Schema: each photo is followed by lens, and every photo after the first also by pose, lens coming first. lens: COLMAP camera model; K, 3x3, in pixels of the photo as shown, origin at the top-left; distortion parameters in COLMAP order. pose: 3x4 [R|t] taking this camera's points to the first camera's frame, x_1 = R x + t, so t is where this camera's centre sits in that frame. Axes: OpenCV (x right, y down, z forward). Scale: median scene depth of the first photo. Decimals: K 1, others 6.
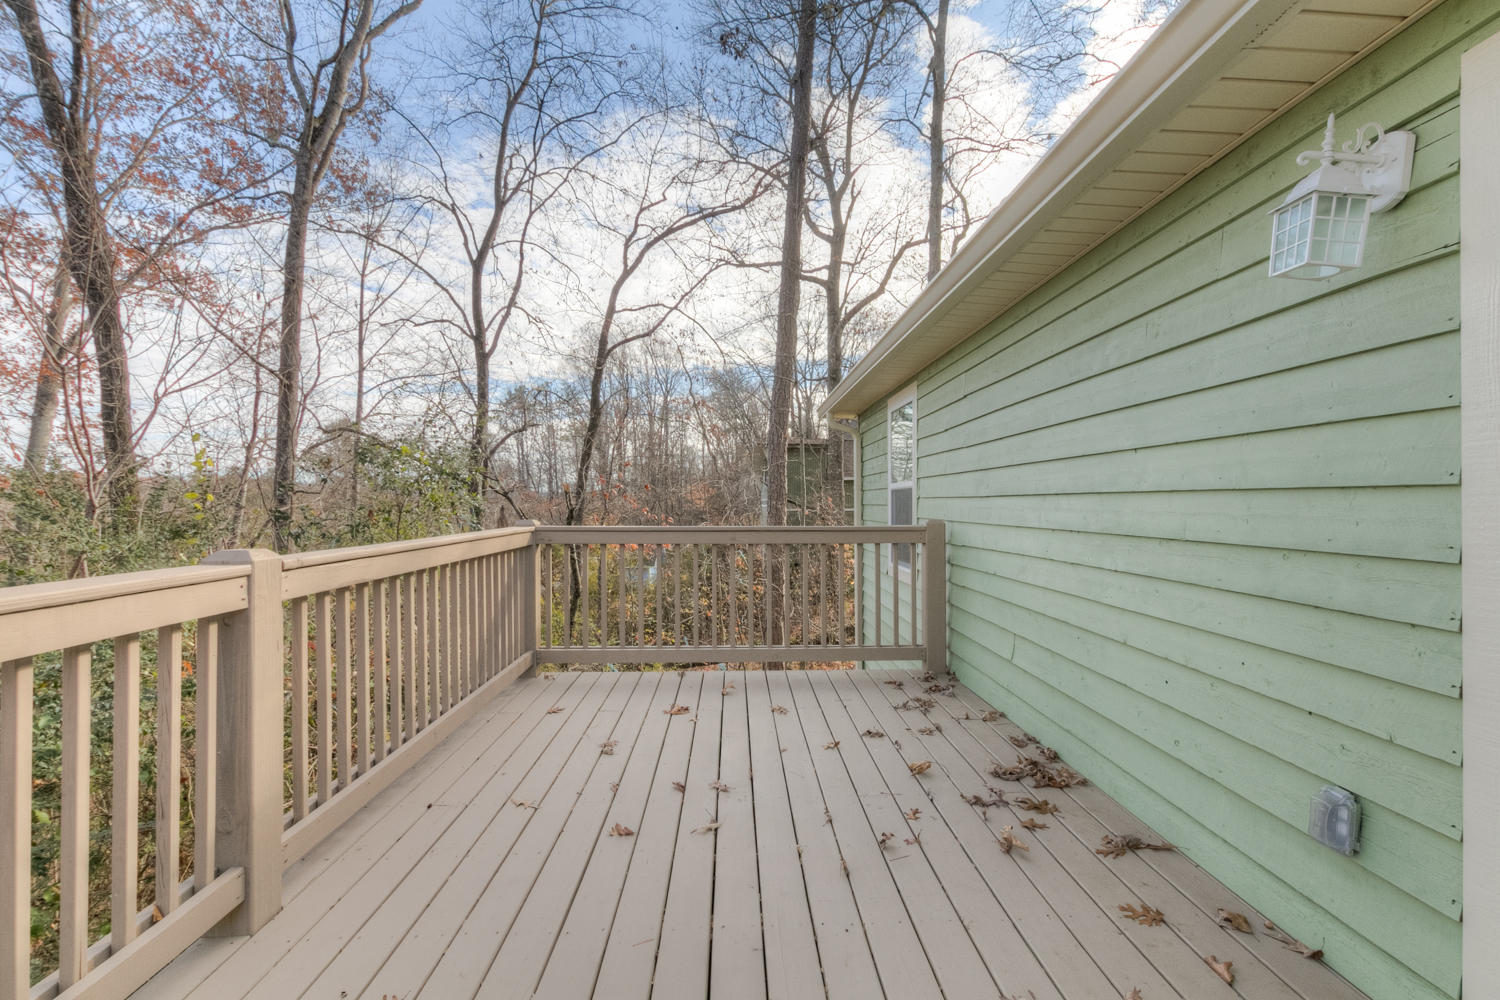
lens RADIAL K [[706.9, 0, 750.0], [0, 706.9, 500.0], [0, 0, 1]] dist [-0.002133, -0.000008]
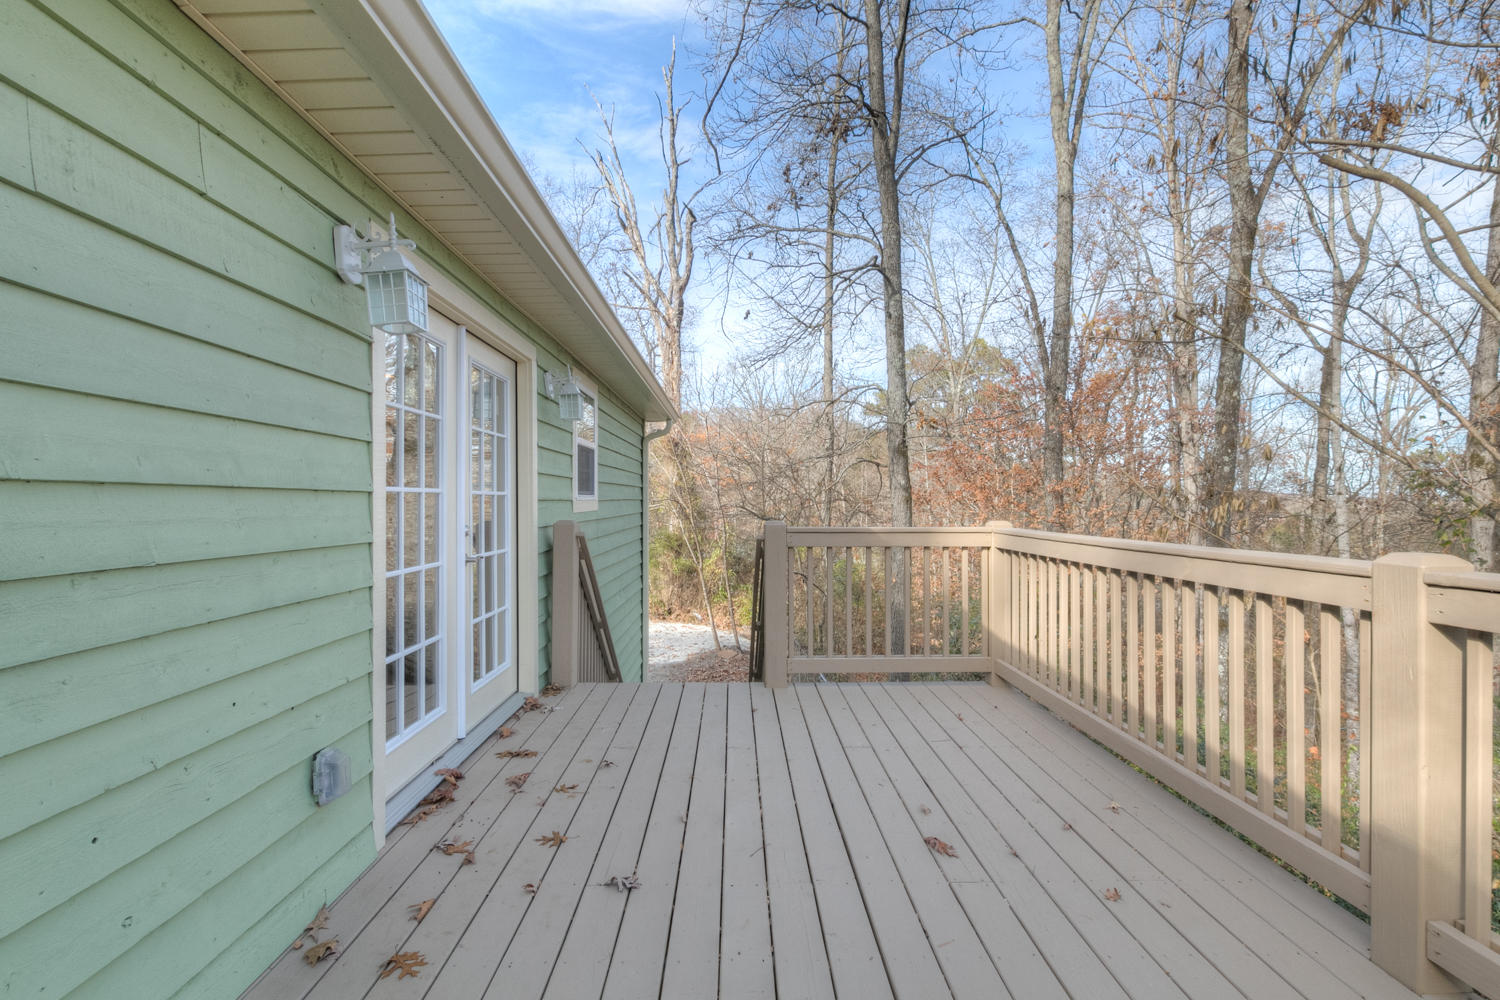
lens RADIAL K [[706.9, 0, 750.0], [0, 706.9, 500.0], [0, 0, 1]] dist [-0.002133, -0.000008]
pose [[-0.999995, 0.003008, 0.000573, 0.111795], [0.003002, 0.999956, -0.008900, 0.008594], [-0.000600, -0.008899, -0.999960, 1.818459]]
